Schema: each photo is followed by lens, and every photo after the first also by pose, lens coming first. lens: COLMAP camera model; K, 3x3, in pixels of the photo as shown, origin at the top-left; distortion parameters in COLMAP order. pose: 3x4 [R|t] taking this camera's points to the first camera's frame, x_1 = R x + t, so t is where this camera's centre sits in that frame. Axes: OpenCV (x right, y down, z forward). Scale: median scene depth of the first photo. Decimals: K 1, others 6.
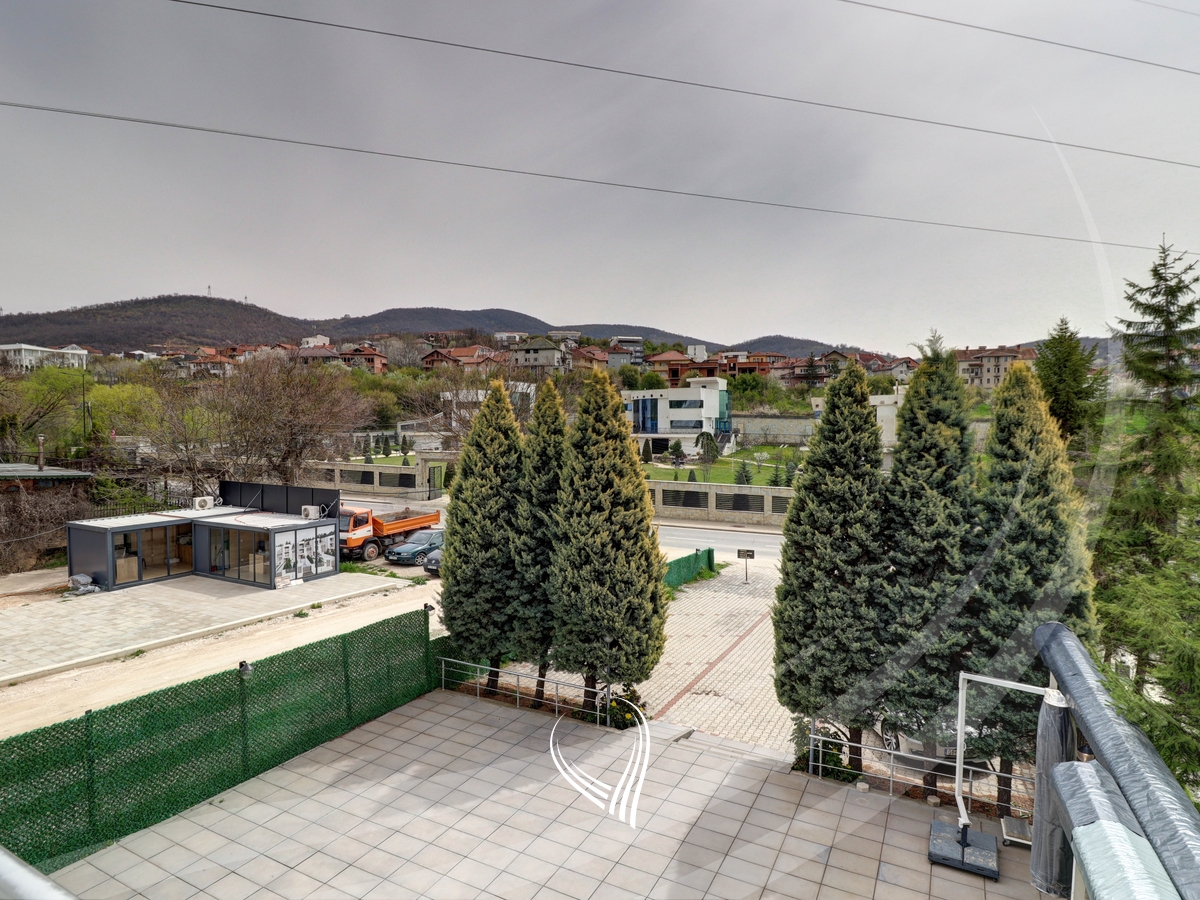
lens RADIAL K [[639.3, 0, 599.1], [0, 639.3, 448.4], [0, 0, 1]] dist [-0.020294, -0.000225]
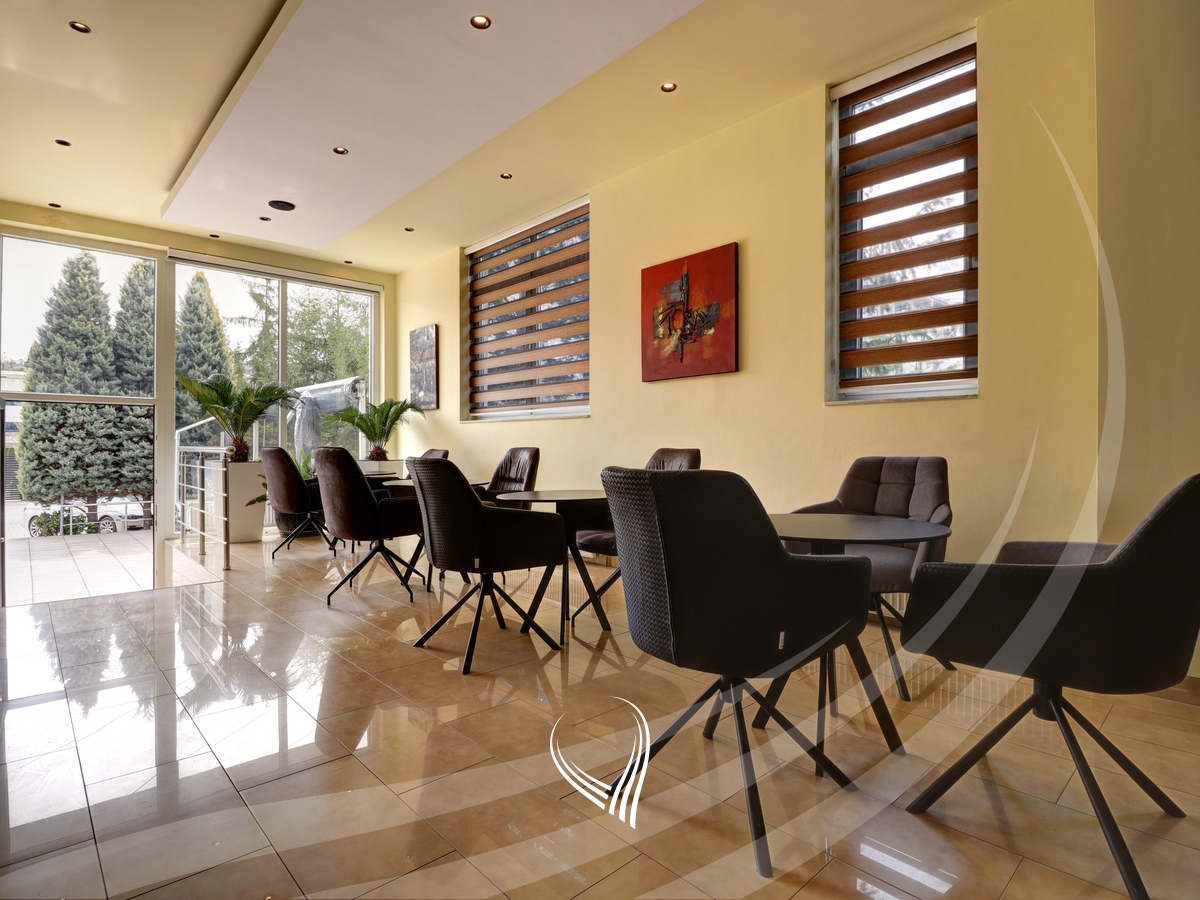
lens RADIAL K [[639.3, 0, 598.6], [0, 639.3, 450.8], [0, 0, 1]] dist [-0.020294, -0.000225]
pose [[0.358637, -0.026843, 0.933091, -0.571371], [0.008592, 0.999639, 0.025455, 0.321684], [-0.933438, -0.001112, 0.358738, -0.643420]]
